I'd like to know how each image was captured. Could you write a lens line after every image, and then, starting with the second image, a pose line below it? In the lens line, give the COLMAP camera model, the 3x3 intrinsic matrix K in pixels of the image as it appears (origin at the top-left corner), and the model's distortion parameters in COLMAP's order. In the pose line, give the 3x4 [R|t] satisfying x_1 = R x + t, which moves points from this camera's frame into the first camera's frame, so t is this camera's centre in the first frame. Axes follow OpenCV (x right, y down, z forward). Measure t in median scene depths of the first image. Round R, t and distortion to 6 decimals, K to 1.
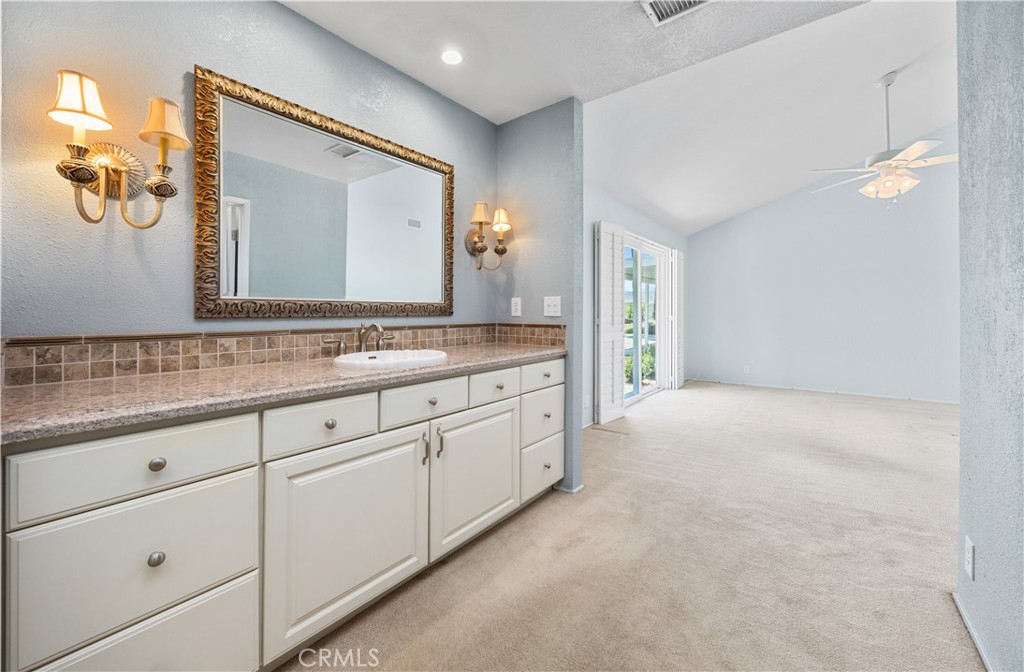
lens RADIAL K [[395.4, 0, 510.0], [0, 395.4, 314.8], [0, 0, 1]] dist [0.000178, 0.000183]
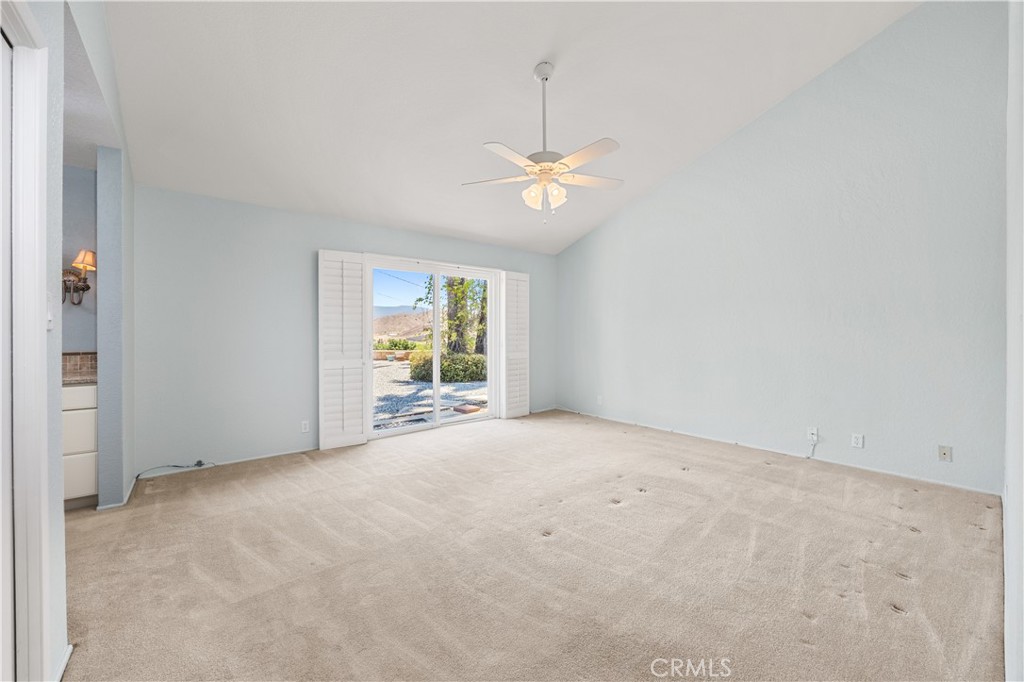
lens RADIAL K [[395.4, 0, 511.3], [0, 395.4, 336.1], [0, 0, 1]] dist [0.000178, 0.000183]
pose [[0.973815, 0.000531, -0.227340, 1.271174], [0.001093, 0.999975, 0.007018, -0.028050], [0.227338, -0.007083, 0.973790, 0.167181]]
